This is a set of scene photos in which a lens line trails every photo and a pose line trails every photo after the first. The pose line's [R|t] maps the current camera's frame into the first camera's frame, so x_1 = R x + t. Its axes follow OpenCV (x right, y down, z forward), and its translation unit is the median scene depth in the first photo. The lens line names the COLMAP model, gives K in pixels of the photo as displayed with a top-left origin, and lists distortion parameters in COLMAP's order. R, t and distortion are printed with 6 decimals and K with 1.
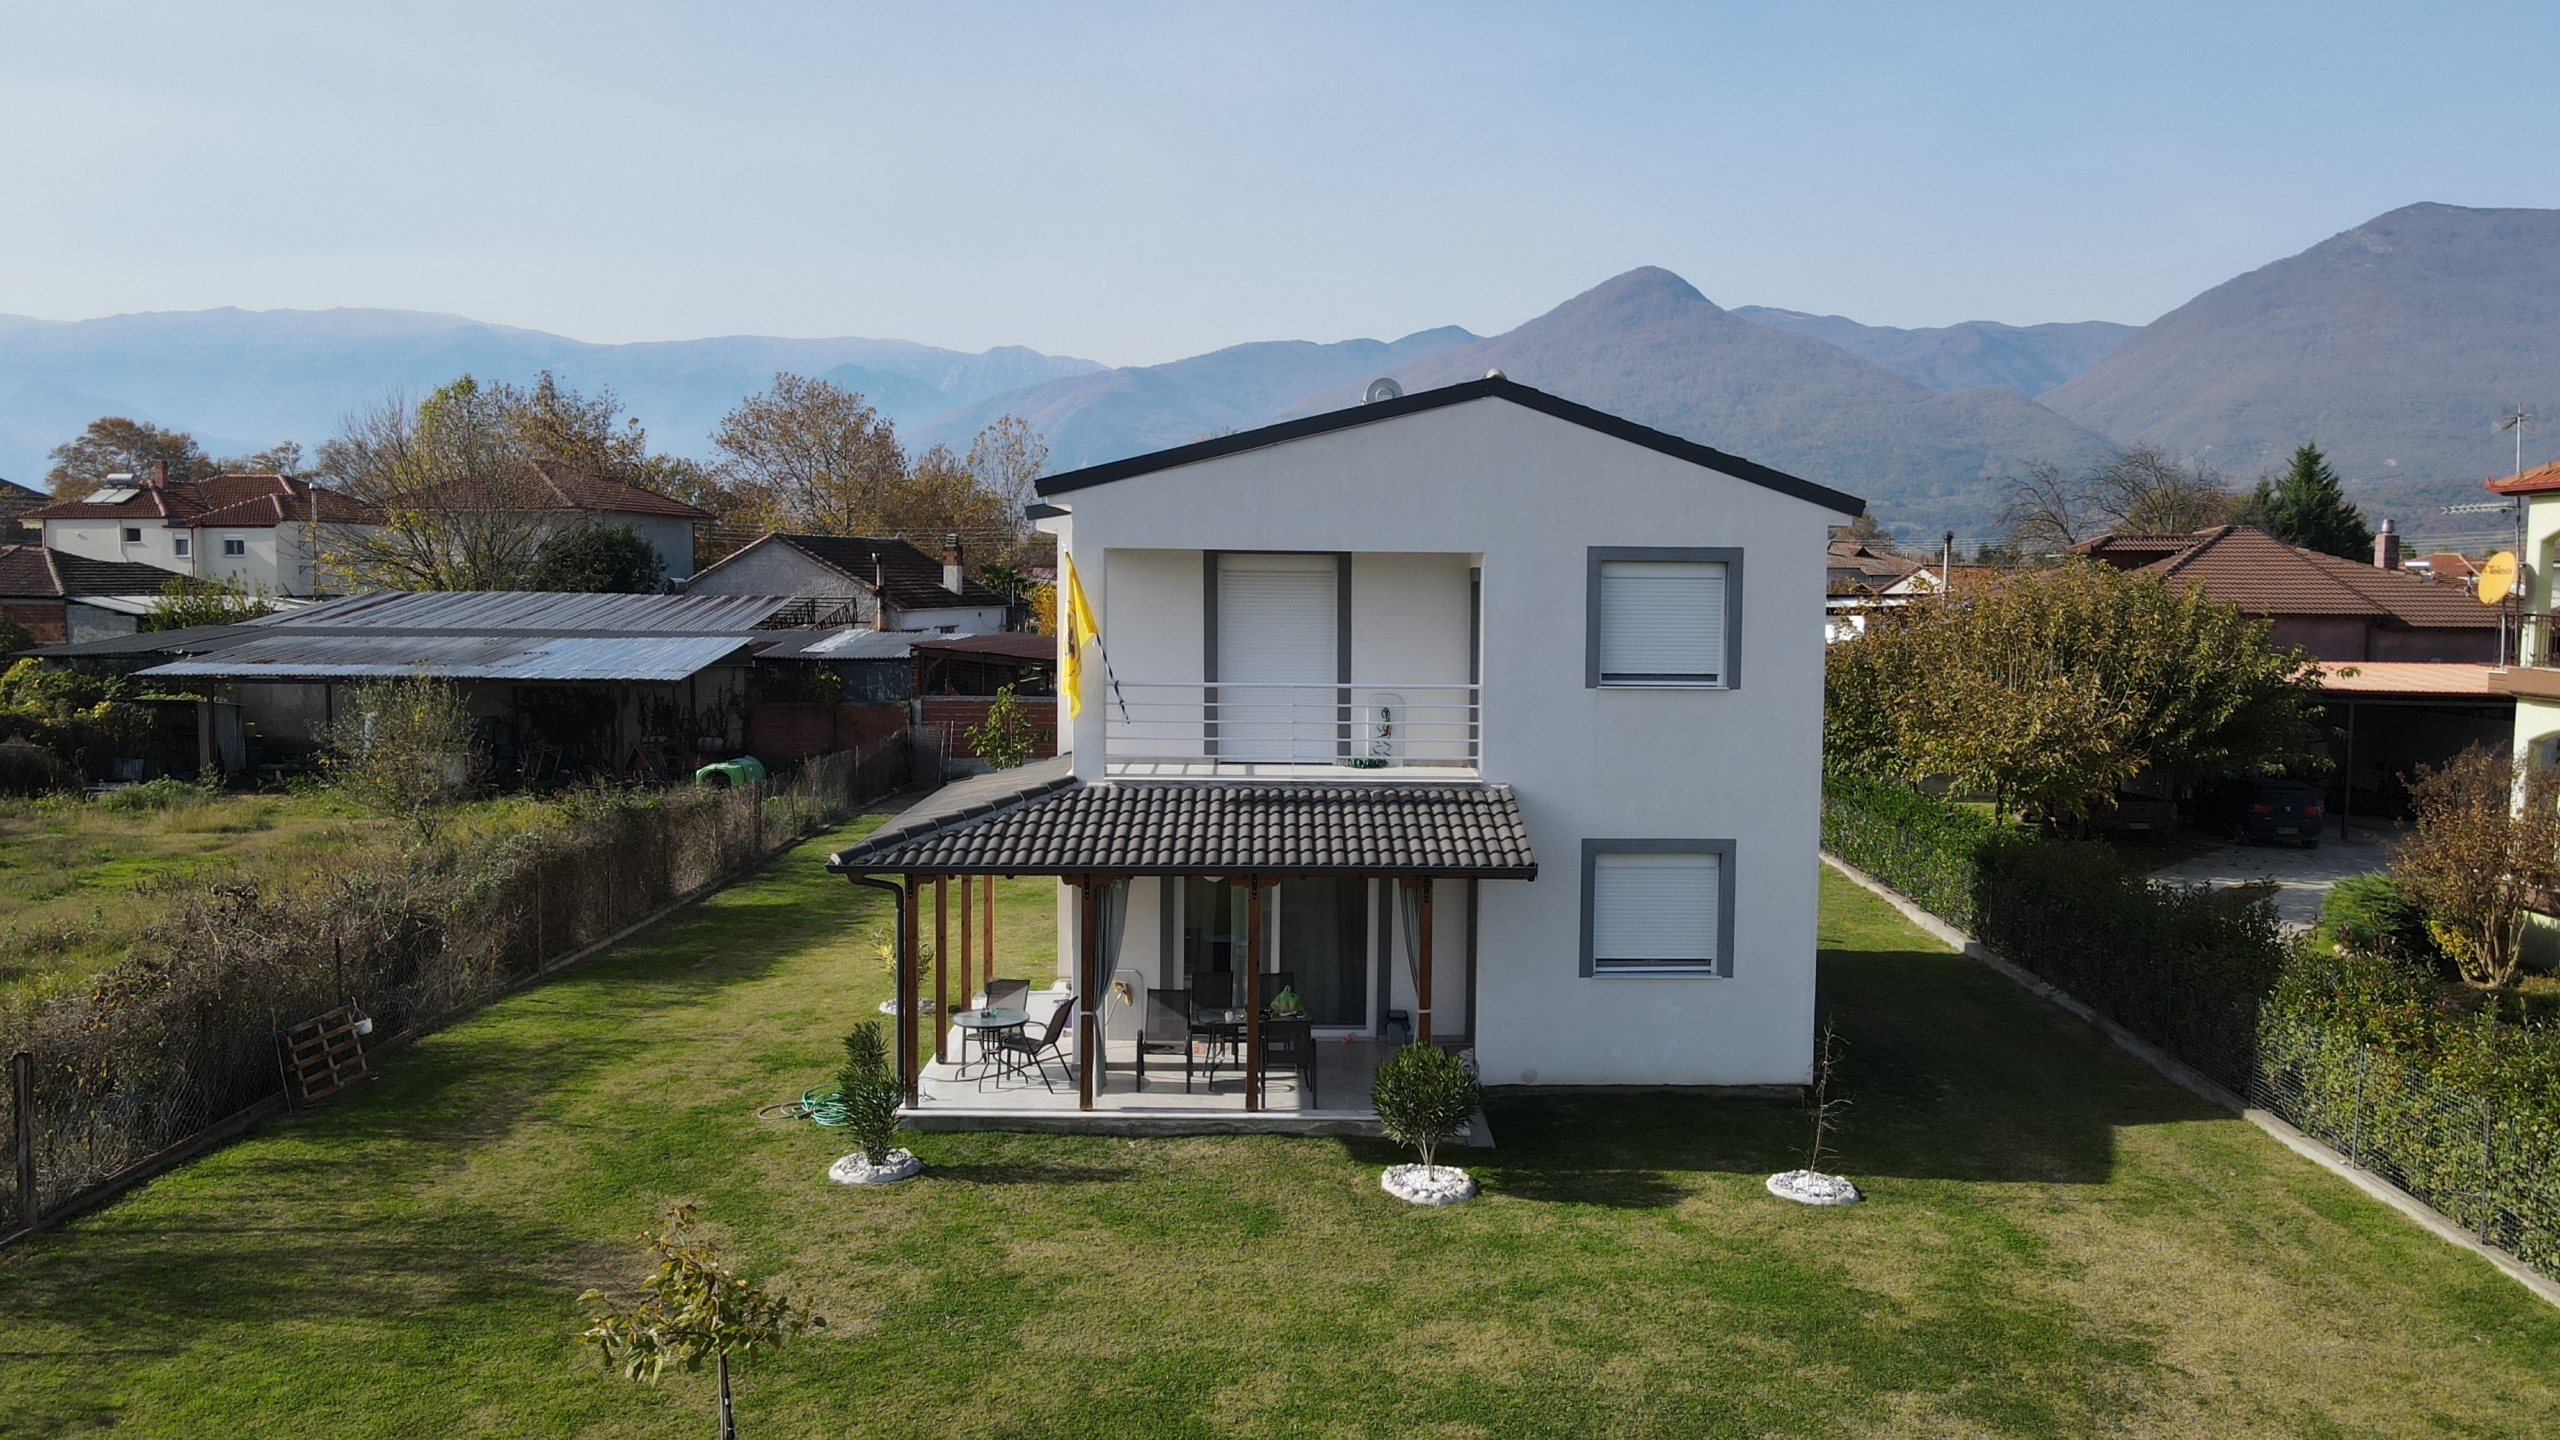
lens RADIAL K [[1885.3, 0, 1289.4], [0, 1885.3, 722.1], [0, 0, 1]] dist [-0.001264, 0.032047]
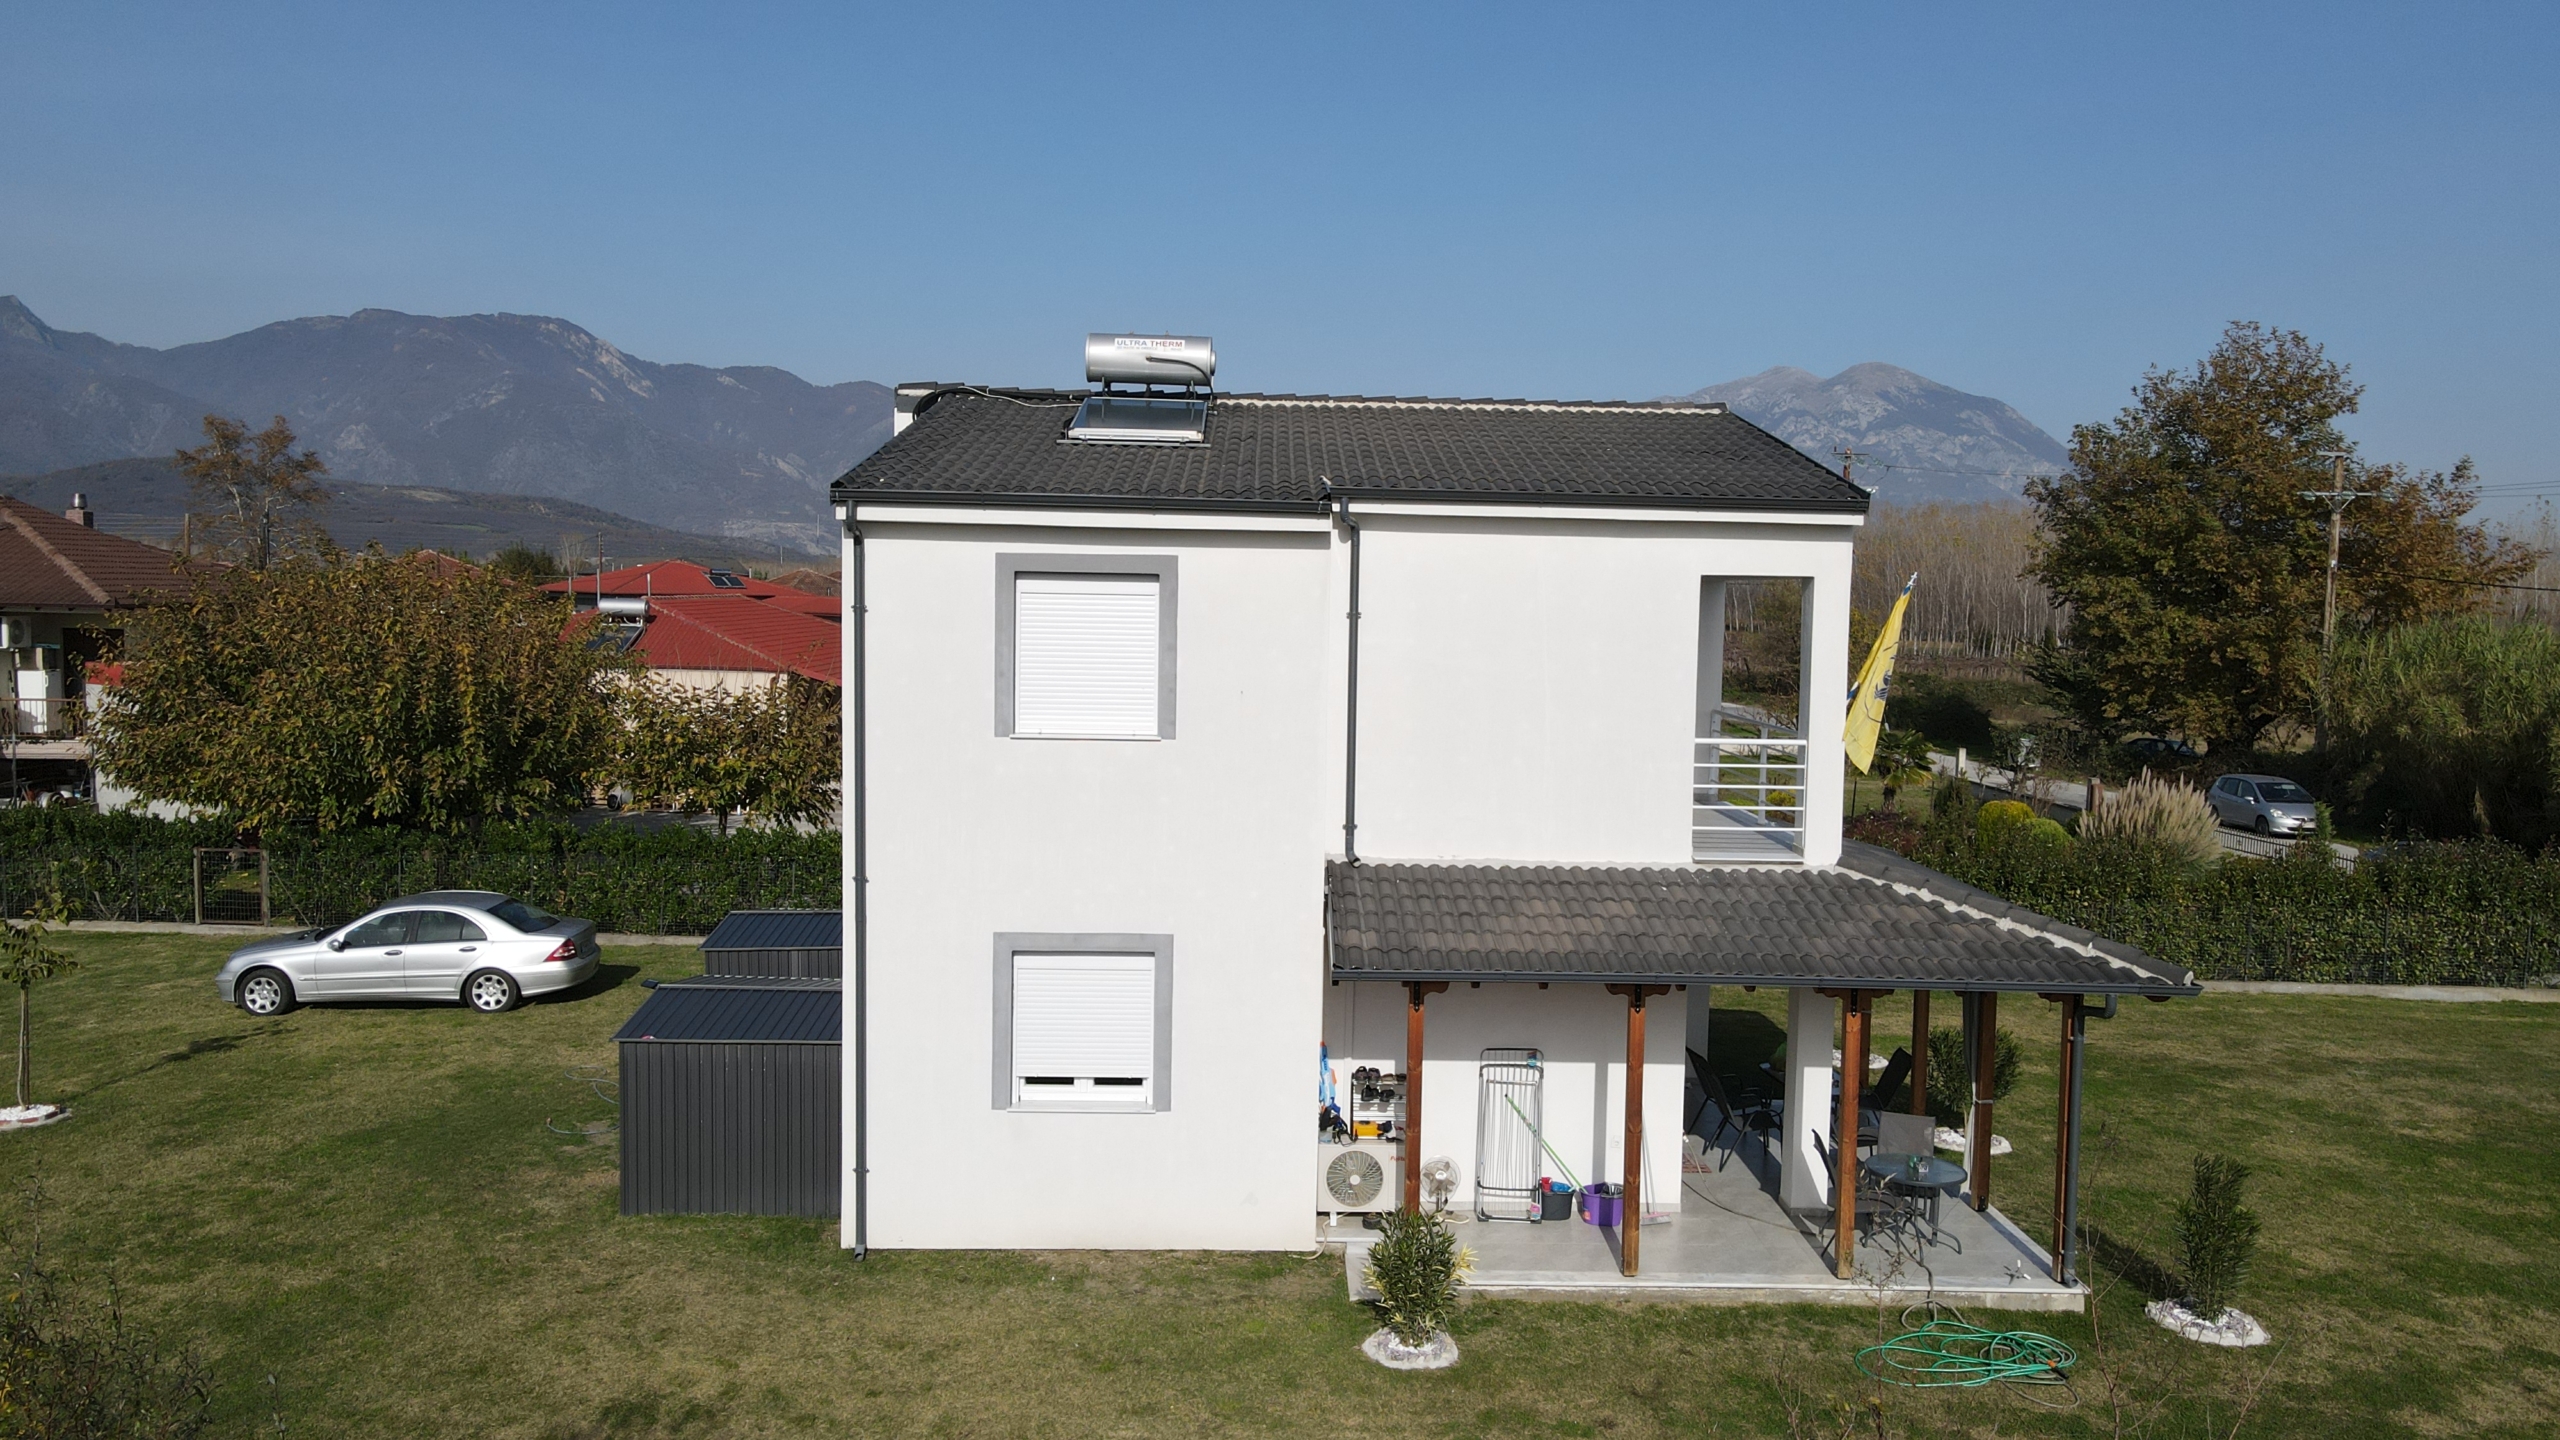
lens RADIAL K [[1885.3, 0, 1289.4], [0, 1885.3, 722.1], [0, 0, 1]] dist [-0.001264, 0.032047]
pose [[-0.003280, -0.080136, 0.996779, -1.011755], [0.057707, 0.995108, 0.080192, -0.119589], [-0.998328, 0.057784, 0.001361, 1.352673]]
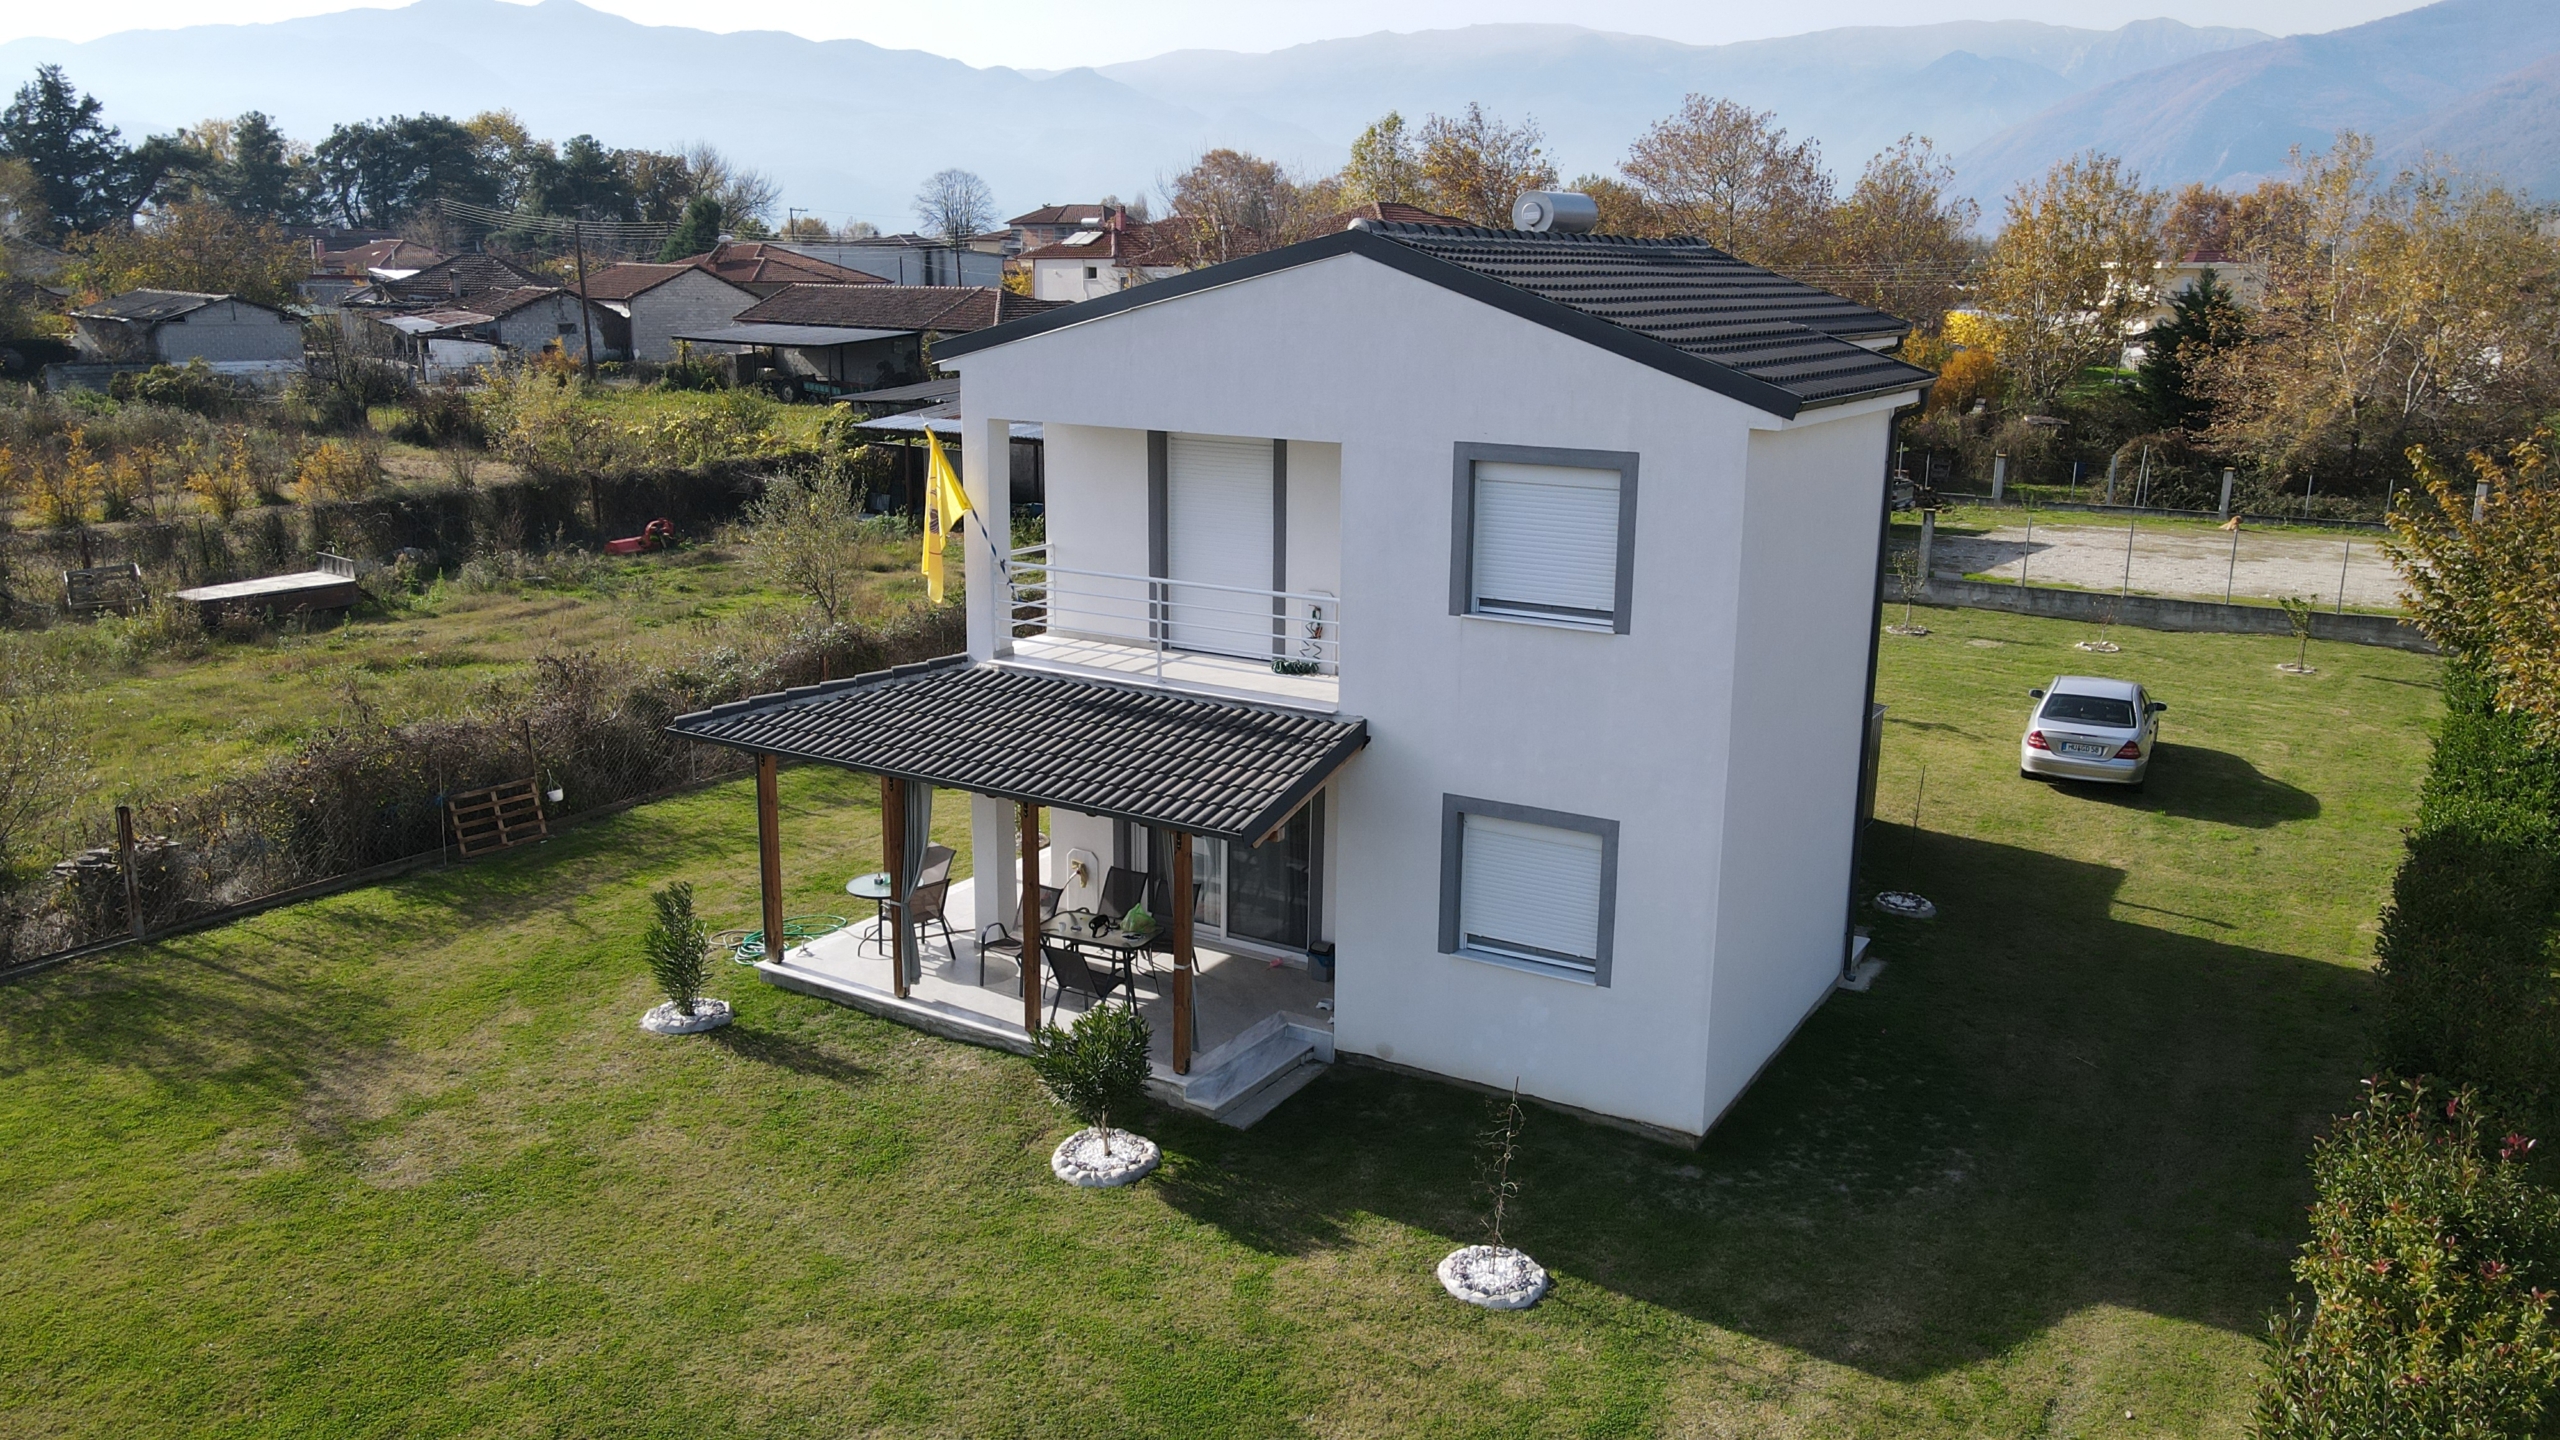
lens RADIAL K [[1885.3, 0, 1289.4], [0, 1885.3, 722.1], [0, 0, 1]] dist [-0.001264, 0.032047]
pose [[0.853057, 0.123980, -0.506876, 0.570108], [-0.046583, 0.985580, 0.162672, -0.112410], [0.519735, -0.115156, 0.846531, 0.288695]]
